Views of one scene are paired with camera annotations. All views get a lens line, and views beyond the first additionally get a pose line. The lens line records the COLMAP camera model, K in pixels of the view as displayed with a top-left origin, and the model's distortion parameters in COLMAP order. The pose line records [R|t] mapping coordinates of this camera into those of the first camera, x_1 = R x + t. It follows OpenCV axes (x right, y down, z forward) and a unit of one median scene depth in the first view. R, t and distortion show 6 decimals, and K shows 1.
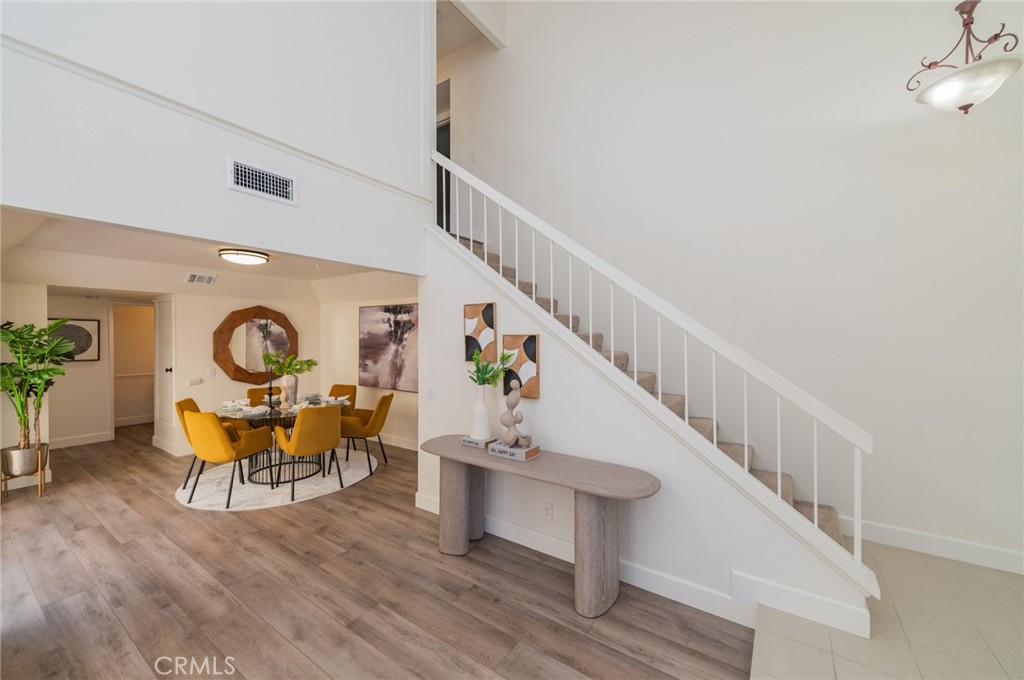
lens RADIAL K [[399.1, 0, 520.9], [0, 399.1, 343.1], [0, 0, 1]] dist [0.015384, -0.002764]
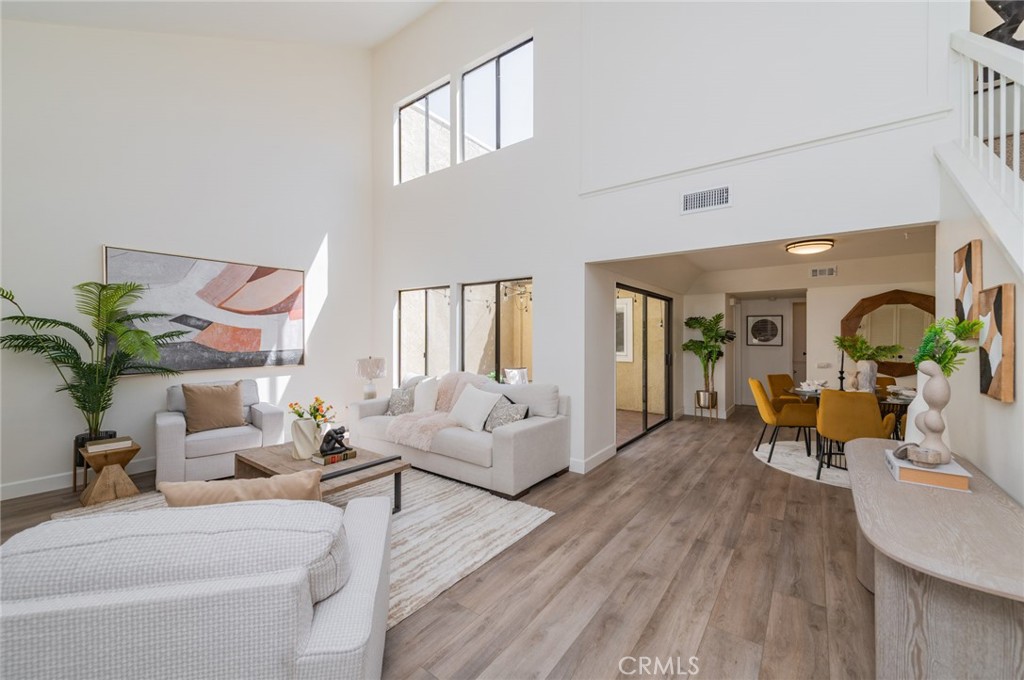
lens RADIAL K [[399.1, 0, 508.7], [0, 399.1, 329.4], [0, 0, 1]] dist [0.015384, -0.002764]
pose [[-0.044301, -0.020037, -0.998817, 0.585369], [-0.020531, 0.999606, -0.019142, 0.061942], [0.998807, 0.019659, -0.044695, 0.318003]]
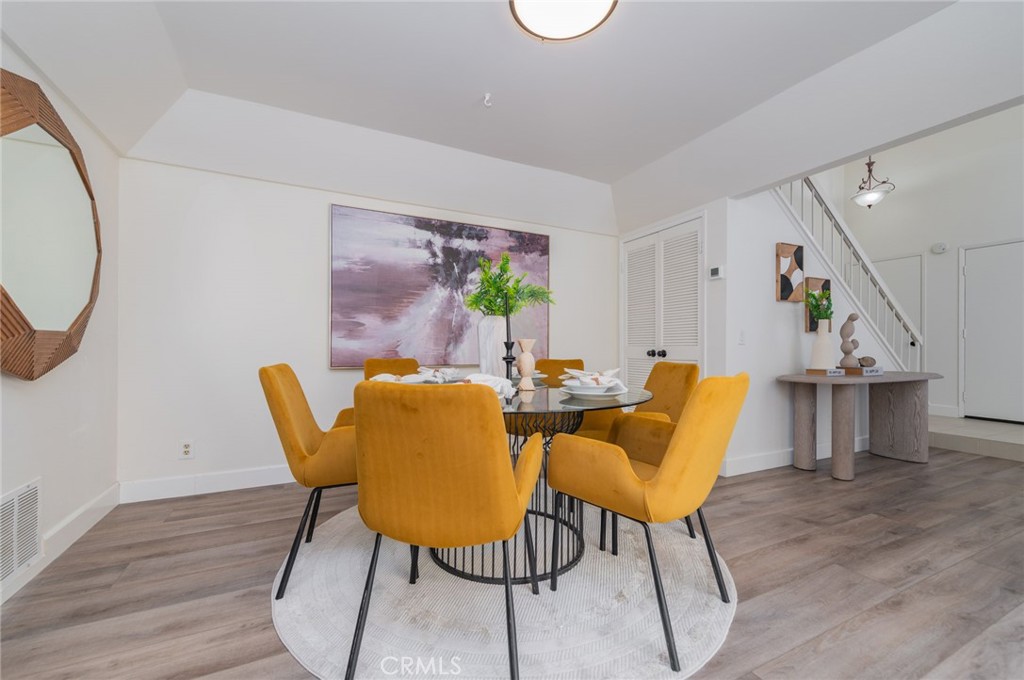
lens RADIAL K [[399.1, 0, 509.7], [0, 399.1, 345.4], [0, 0, 1]] dist [0.015384, -0.002764]
pose [[0.501343, 0.000934, 0.865248, -1.397372], [0.009053, 0.999939, -0.006325, 0.165431], [-0.865201, 0.011004, 0.501304, 1.135253]]
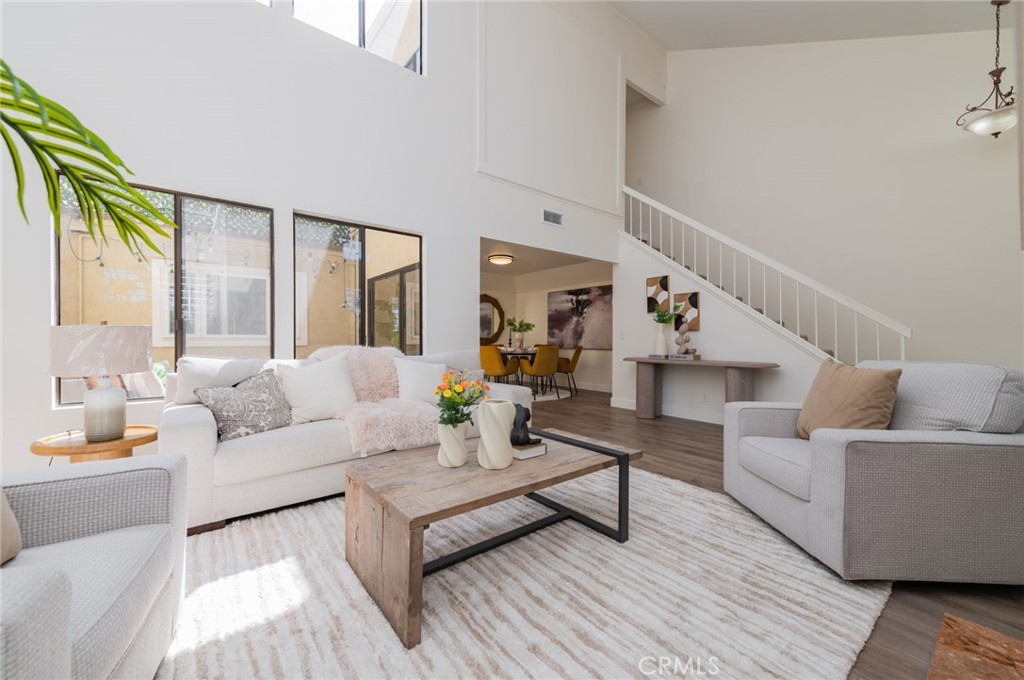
lens RADIAL K [[399.1, 0, 517.0], [0, 399.1, 338.0], [0, 0, 1]] dist [0.015384, -0.002764]
pose [[0.954480, 0.001925, -0.298270, -0.168362], [-0.007561, 0.999814, -0.017743, 0.190806], [0.298181, 0.019190, 0.954317, -0.757961]]
